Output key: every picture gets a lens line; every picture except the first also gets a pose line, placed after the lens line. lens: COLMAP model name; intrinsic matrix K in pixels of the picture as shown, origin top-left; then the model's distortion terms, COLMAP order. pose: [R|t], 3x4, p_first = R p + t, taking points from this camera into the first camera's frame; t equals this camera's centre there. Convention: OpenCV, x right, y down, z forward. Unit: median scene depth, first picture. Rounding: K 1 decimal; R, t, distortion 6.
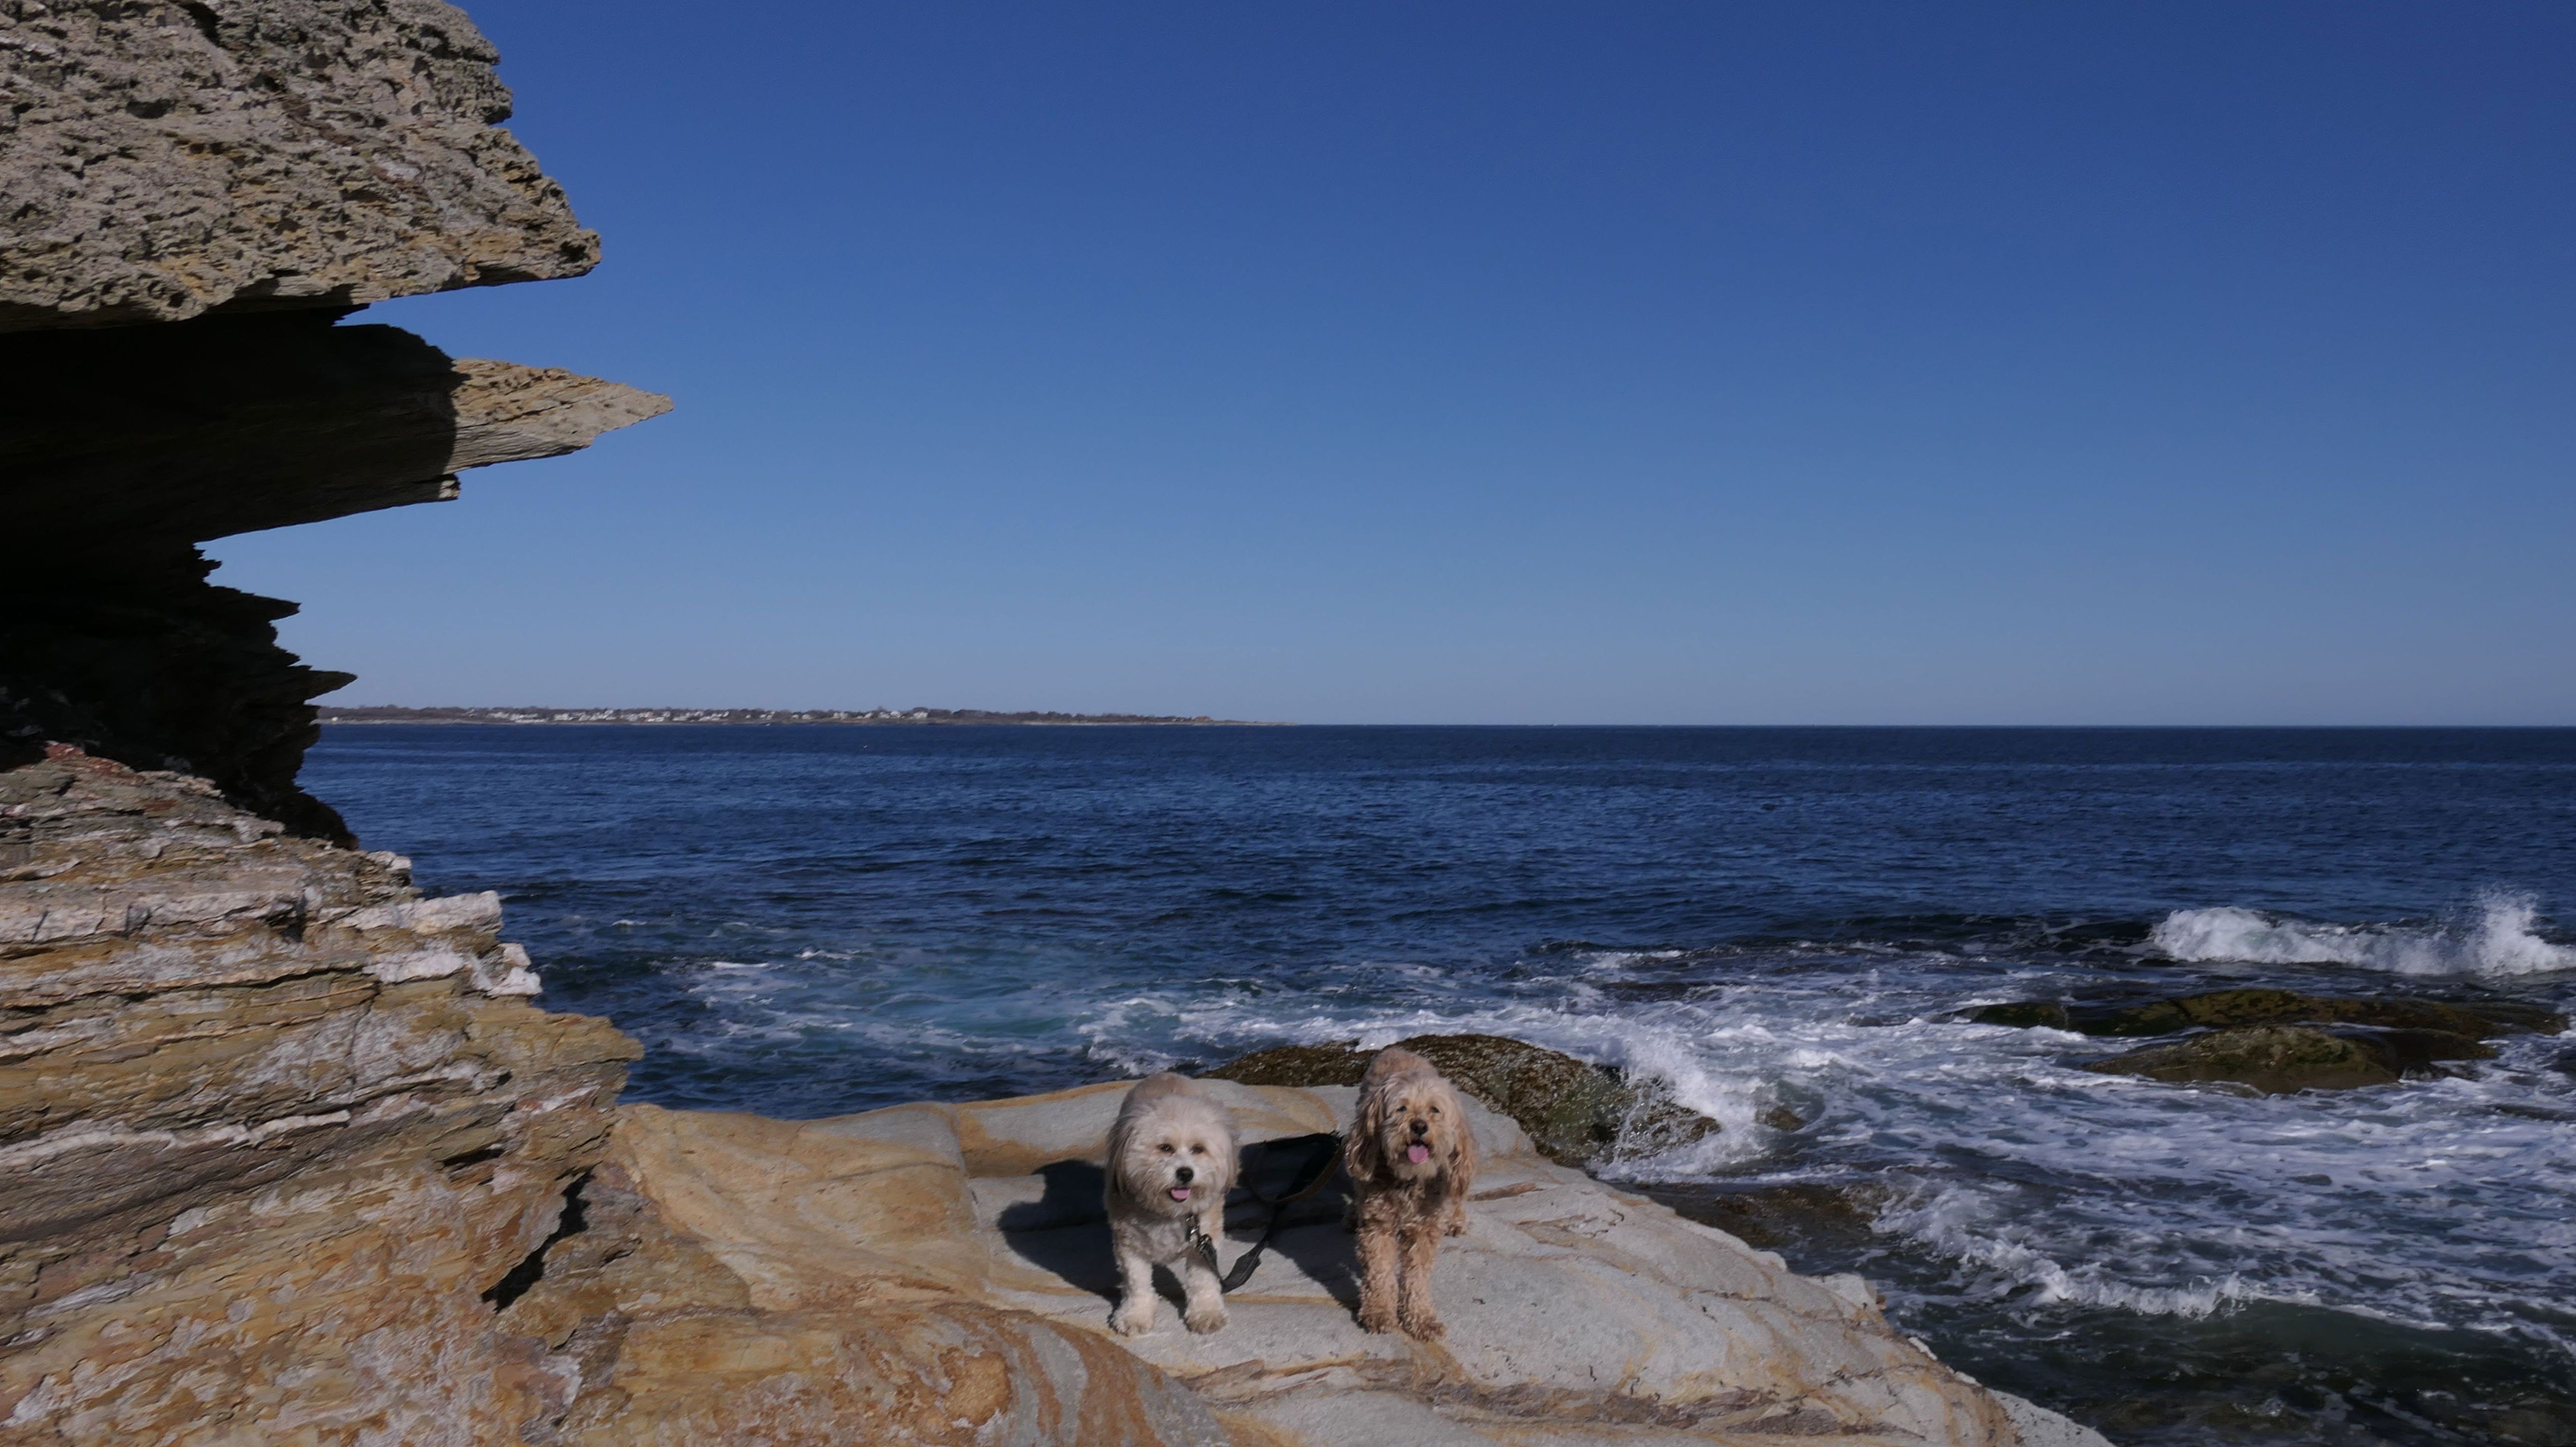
lens RADIAL K [[1977.1, 0, 1288.0], [0, 1977.1, 723.5], [0, 0, 1]] dist [-0.006813, -0.005818]
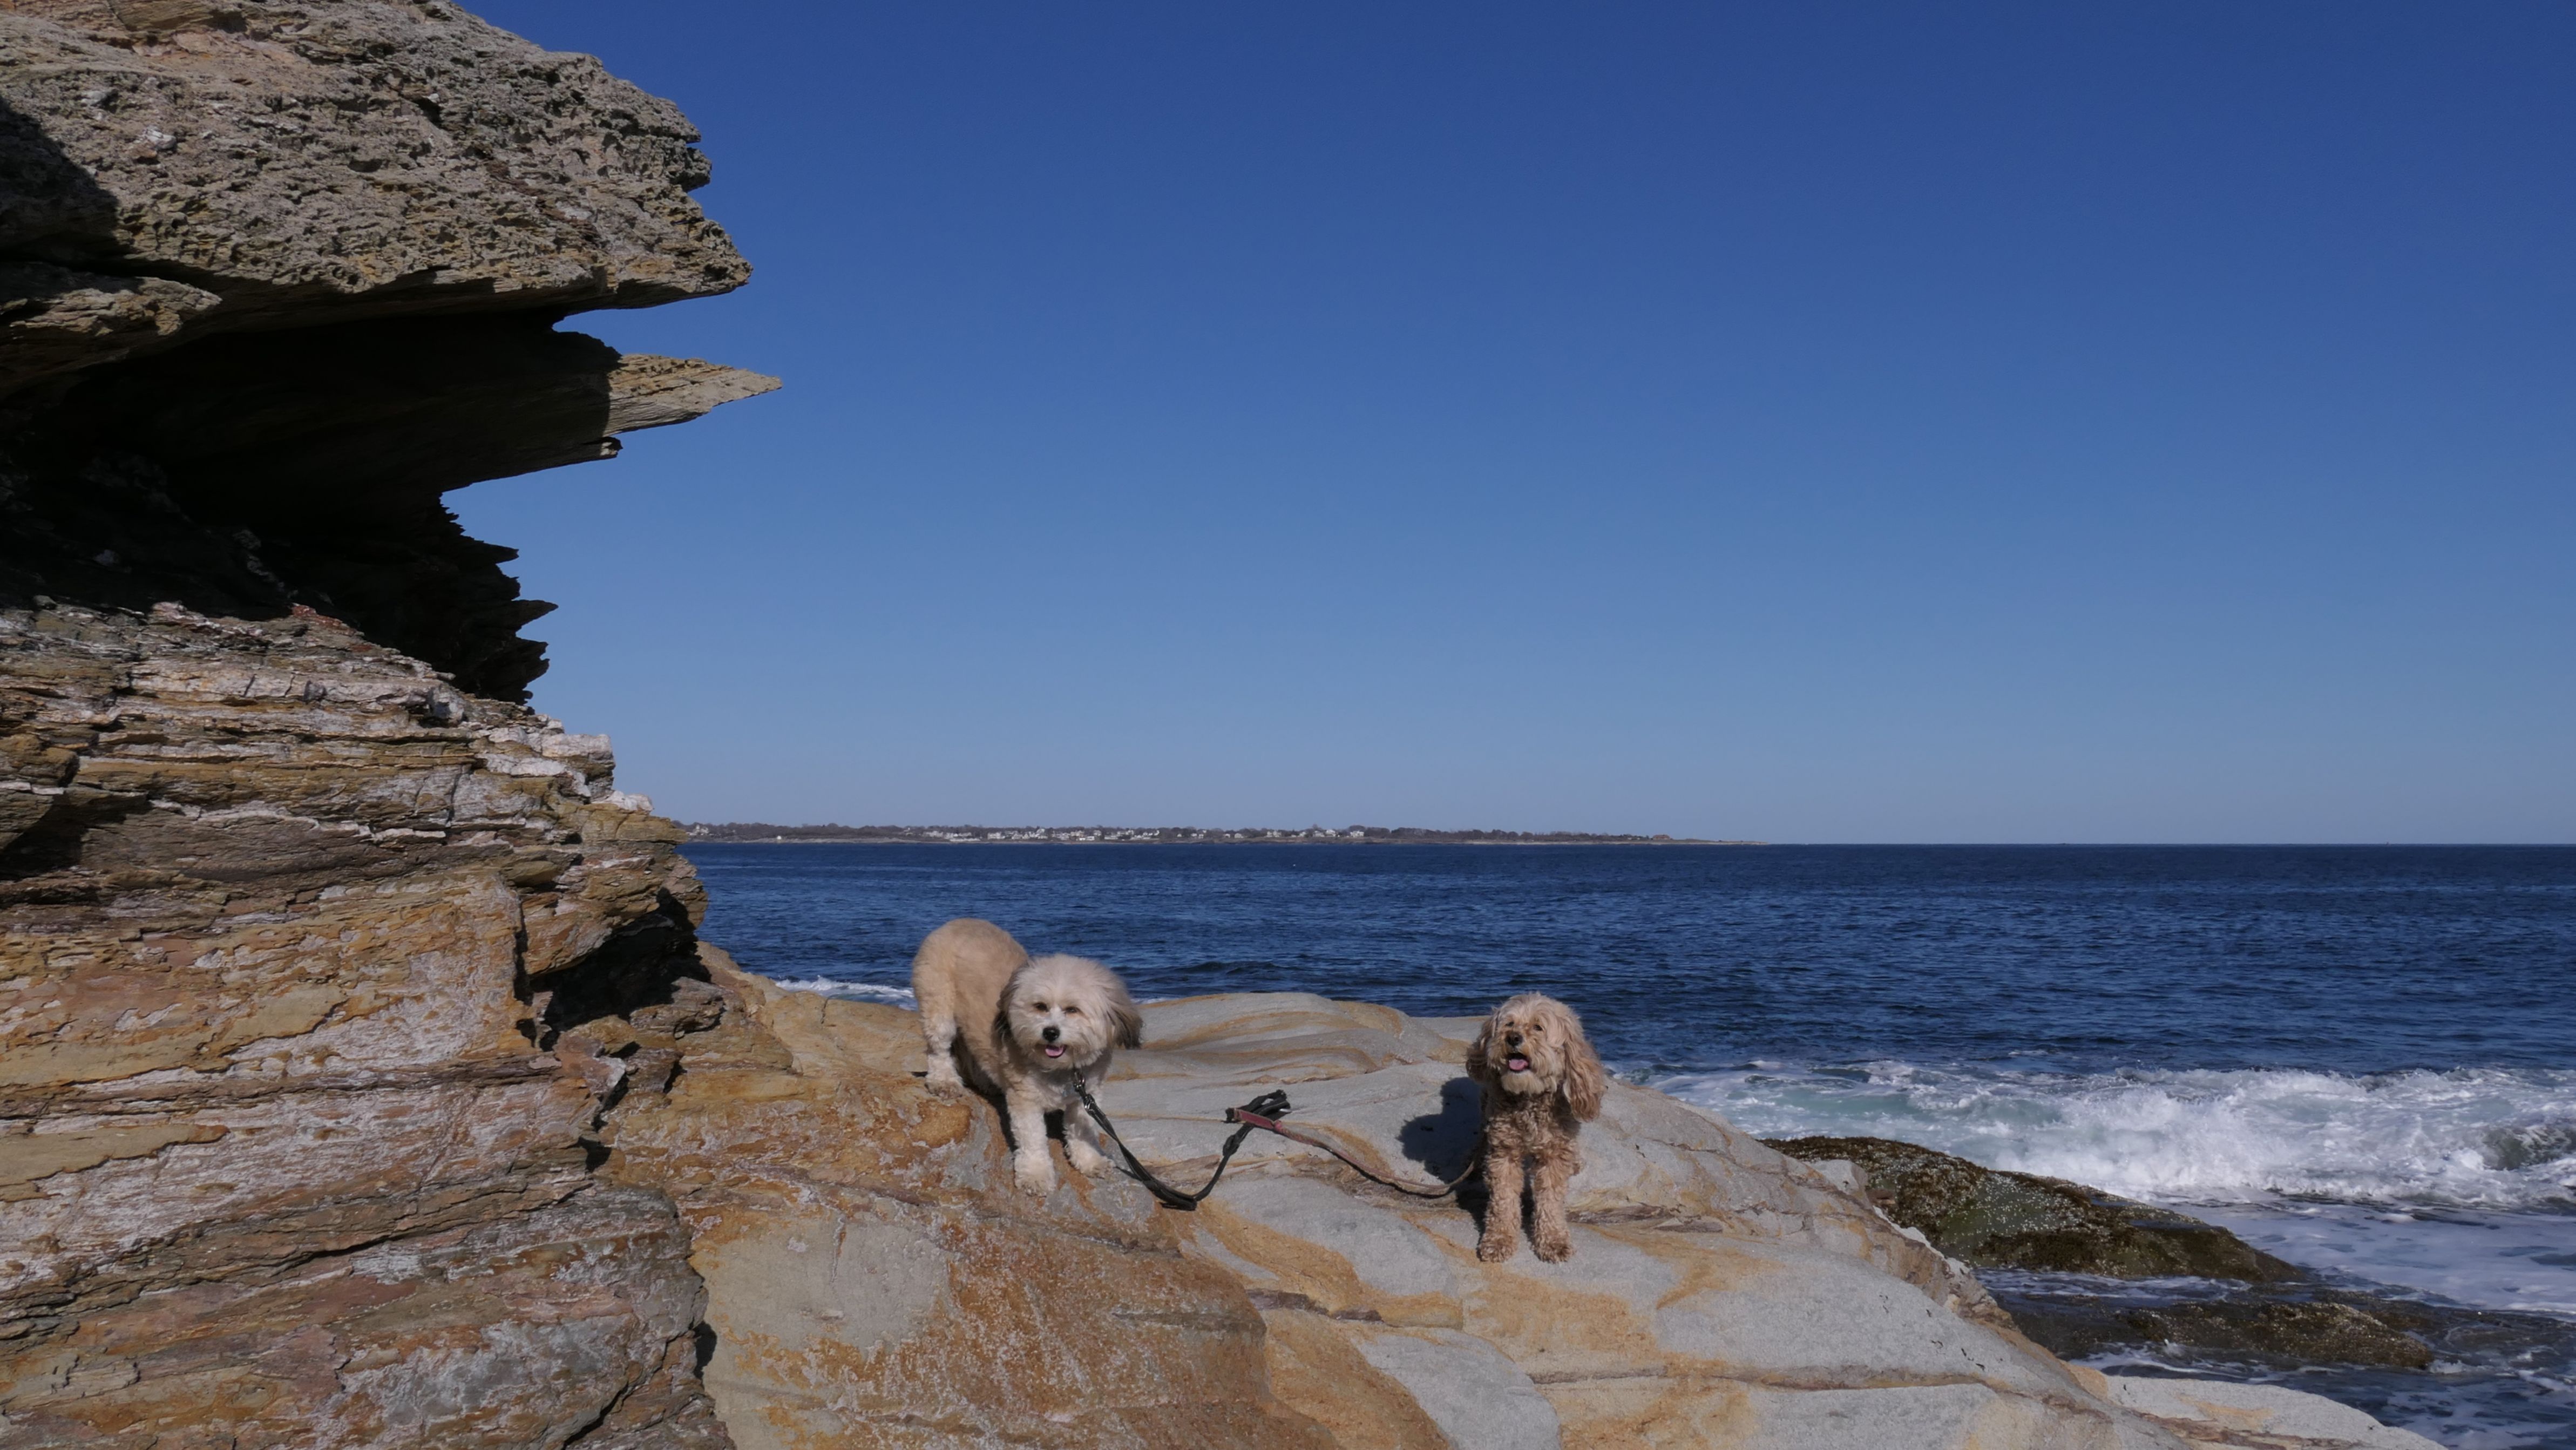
lens RADIAL K [[2158.6, 0, 1287.7], [0, 2158.6, 638.1], [0, 0, 1]] dist [-0.008721, 0.010400]
pose [[0.974538, -0.022059, -0.223134, 0.388378], [-0.000389, 0.994981, -0.100064, 0.174502], [0.224222, 0.097603, 0.969638, -0.325128]]
